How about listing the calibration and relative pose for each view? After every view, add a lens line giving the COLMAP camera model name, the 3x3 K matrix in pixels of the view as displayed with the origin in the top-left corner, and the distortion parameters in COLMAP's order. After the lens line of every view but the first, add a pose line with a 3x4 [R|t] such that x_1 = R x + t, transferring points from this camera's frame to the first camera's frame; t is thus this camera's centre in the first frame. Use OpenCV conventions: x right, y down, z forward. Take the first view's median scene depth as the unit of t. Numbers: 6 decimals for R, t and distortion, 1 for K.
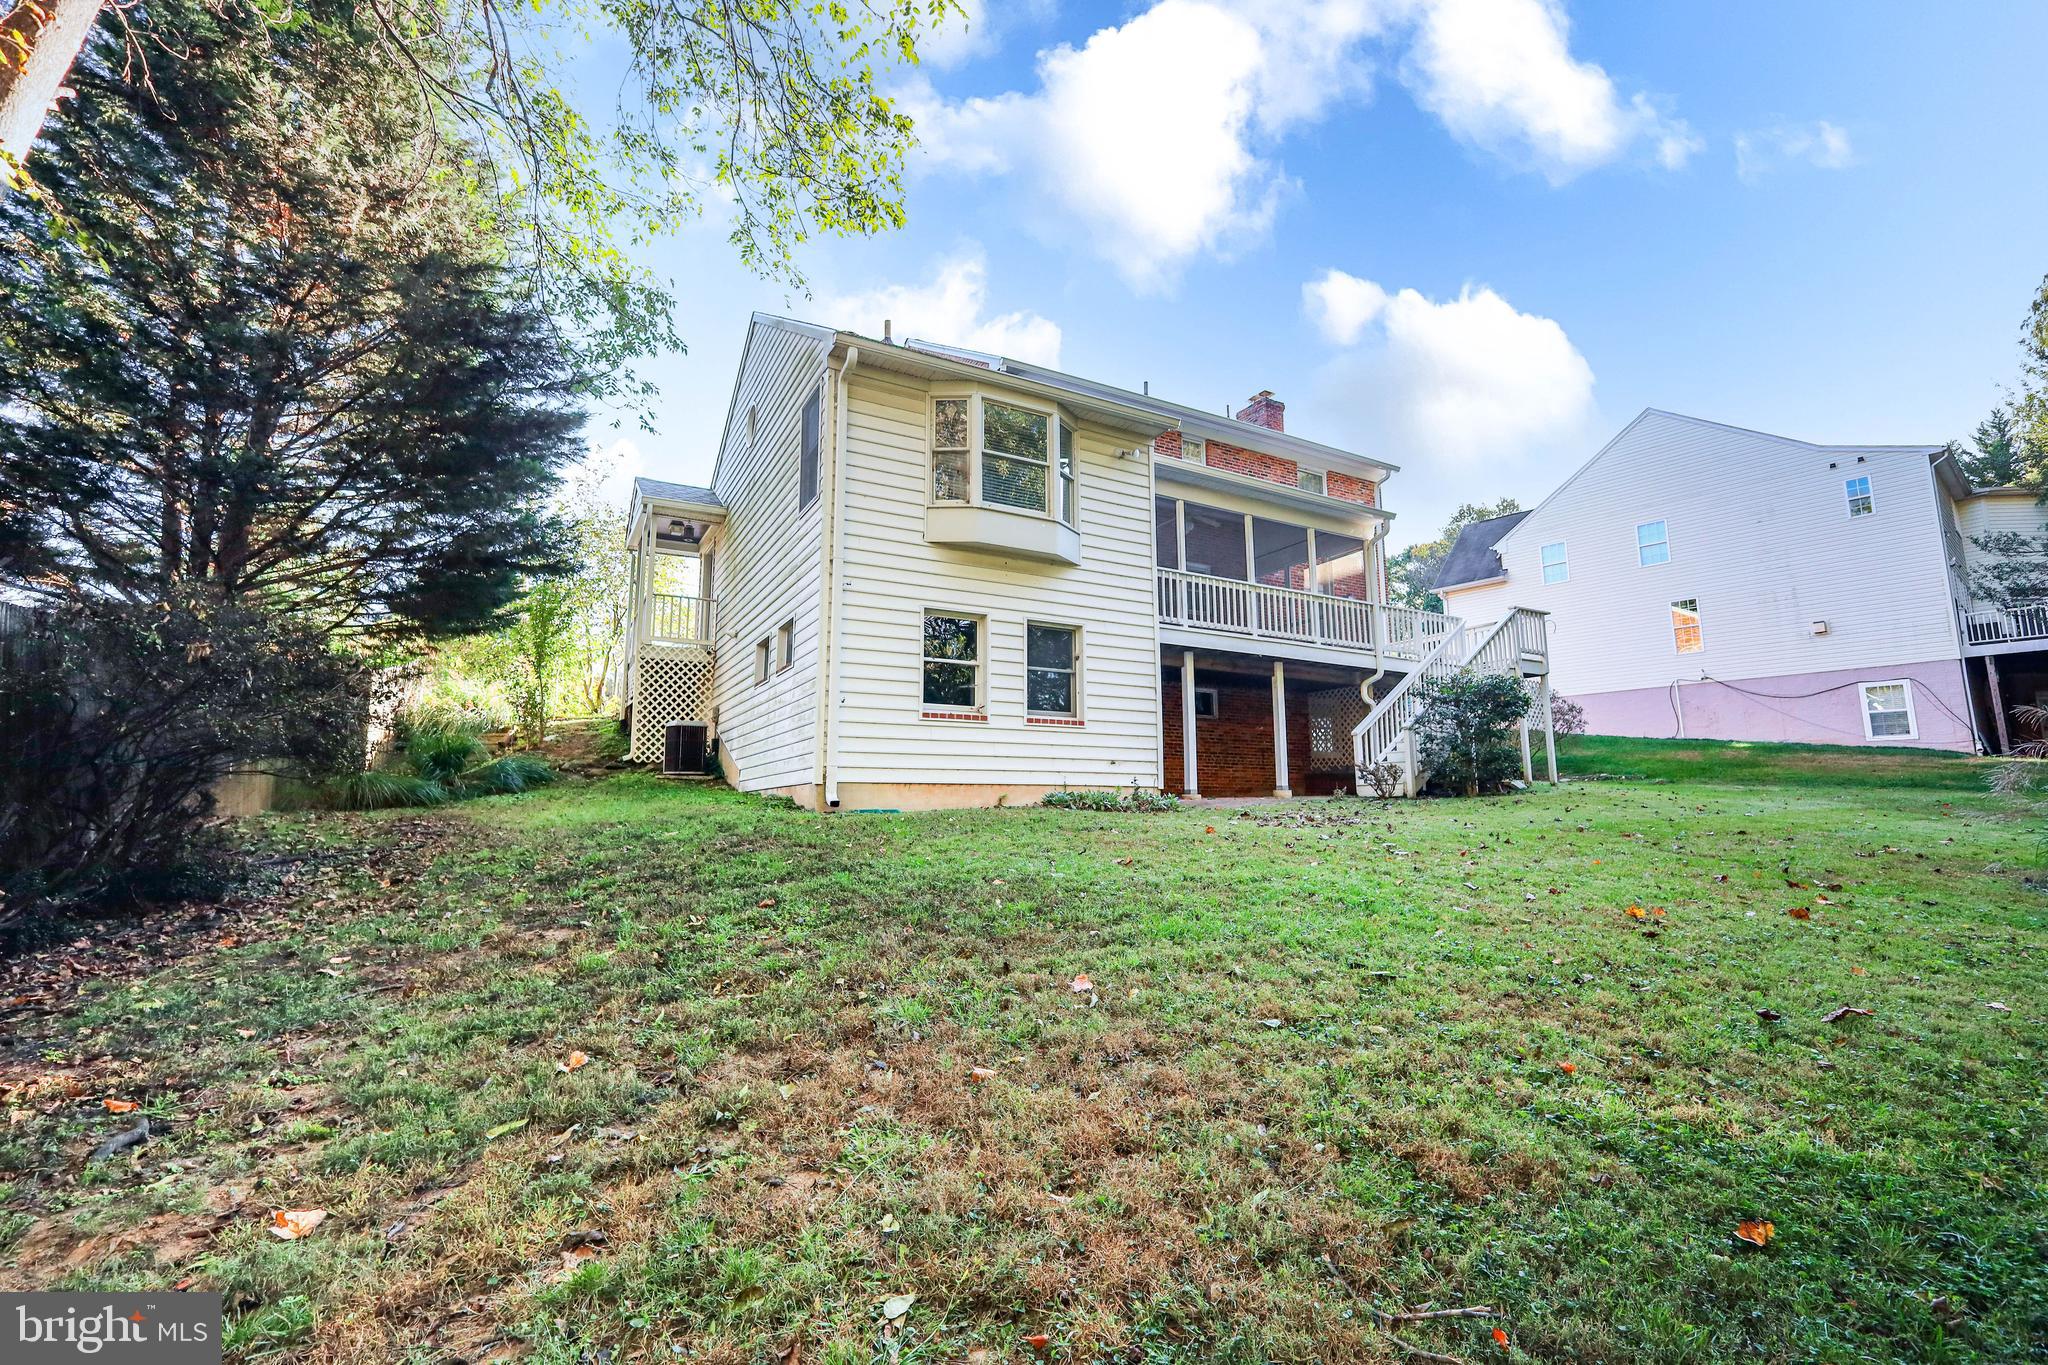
lens RADIAL K [[887.5, 0, 1016.8], [0, 887.5, 682.6], [0, 0, 1]] dist [-0.003718, 0.000218]
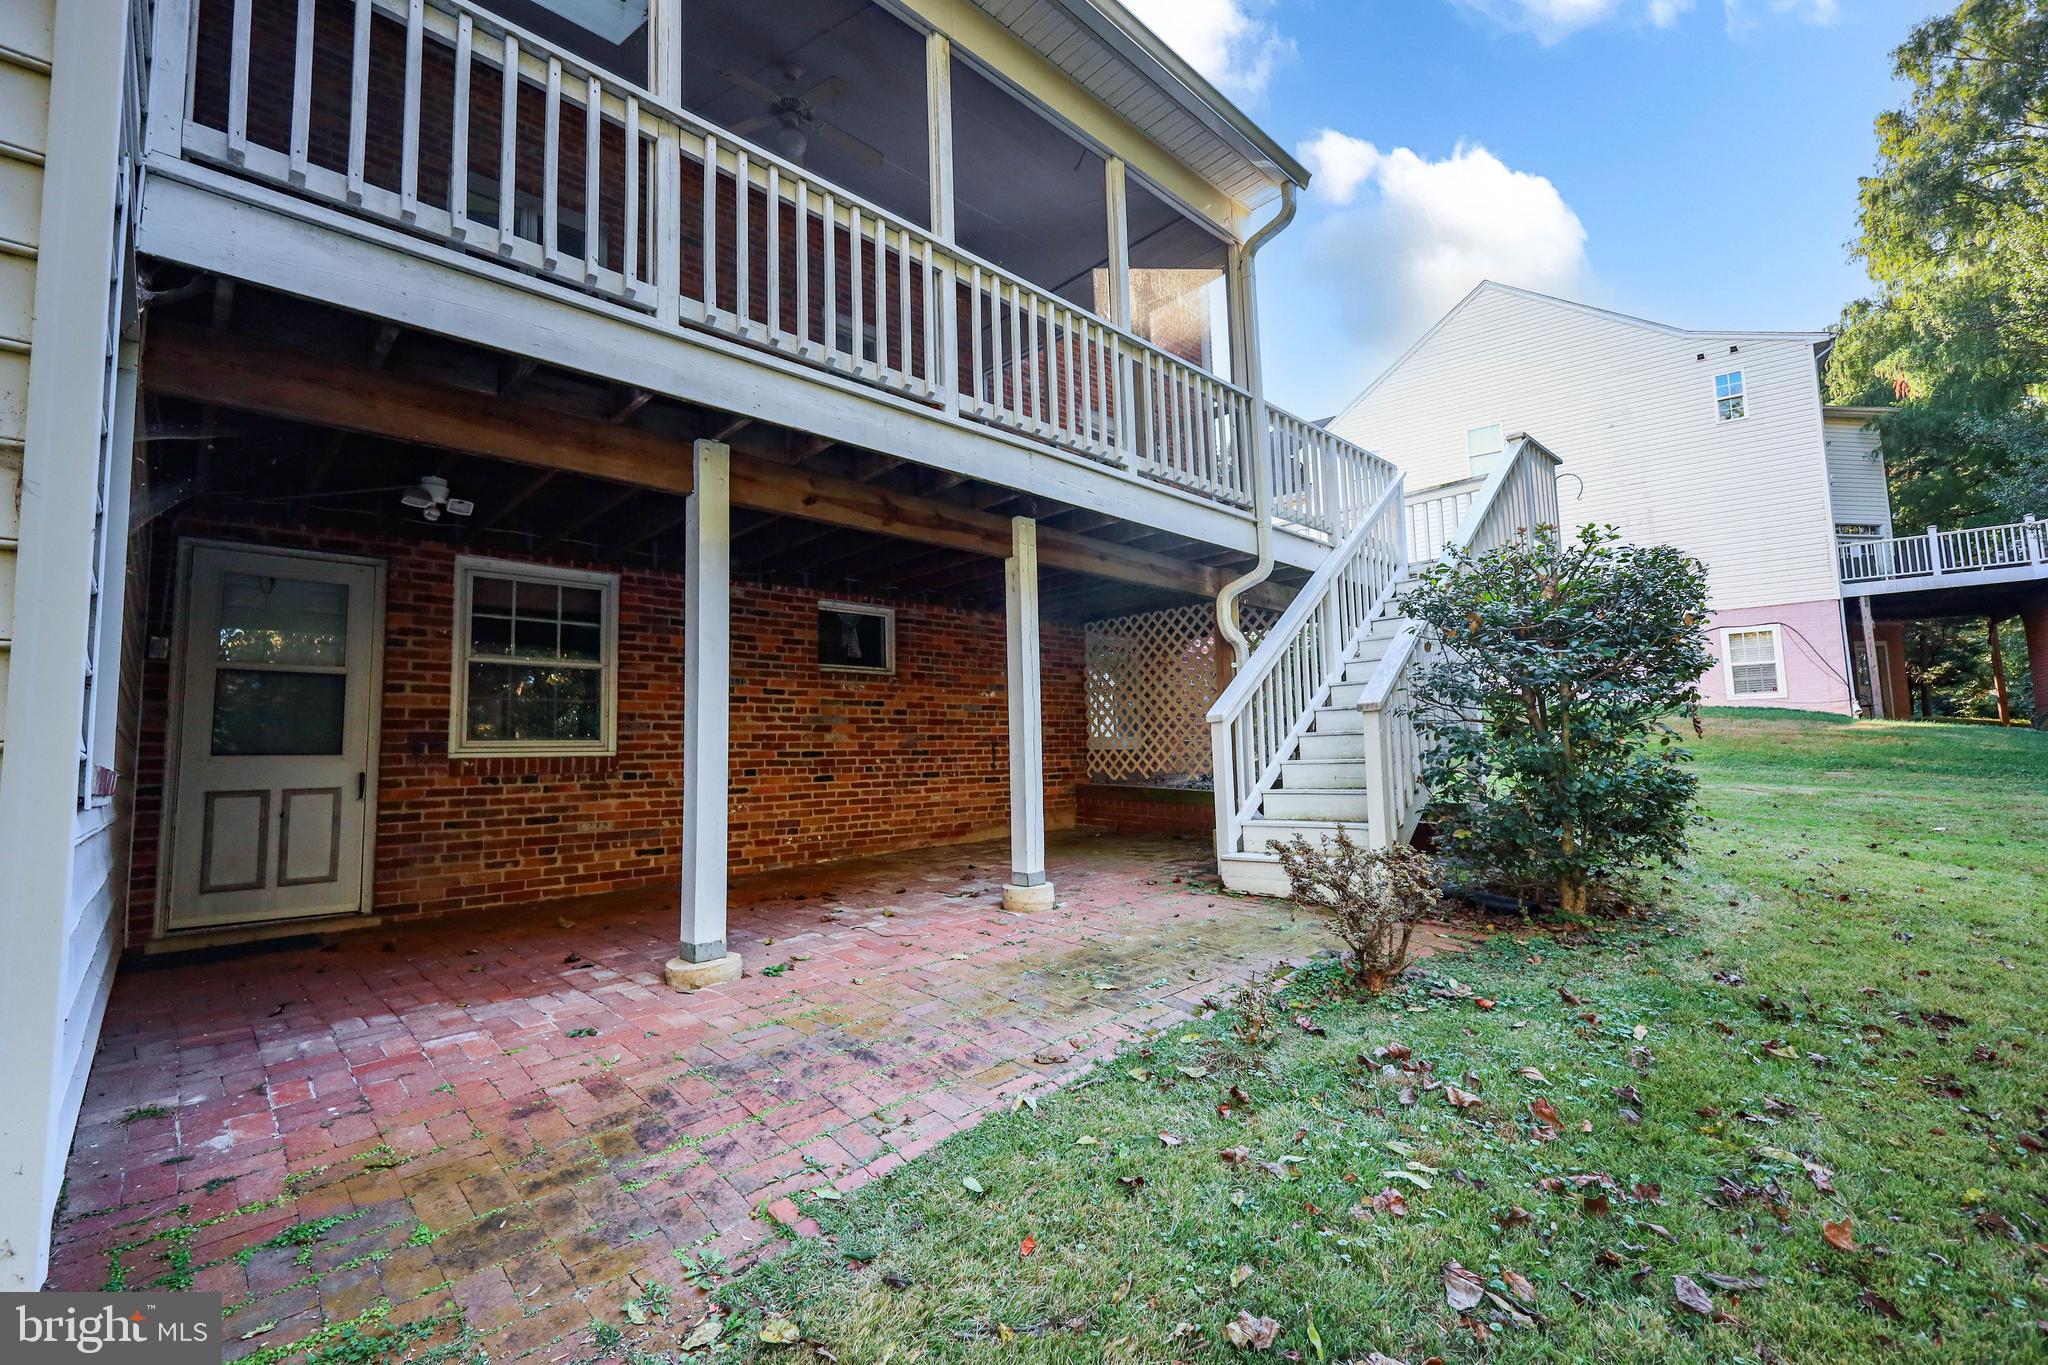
lens RADIAL K [[887.5, 0, 1024.4], [0, 887.5, 678.9], [0, 0, 1]] dist [-0.003718, 0.000218]
pose [[0.962060, -0.001424, 0.272833, 0.185791], [-0.013289, 0.998555, 0.052069, 0.019998], [-0.272513, -0.053719, 0.960651, 0.615151]]
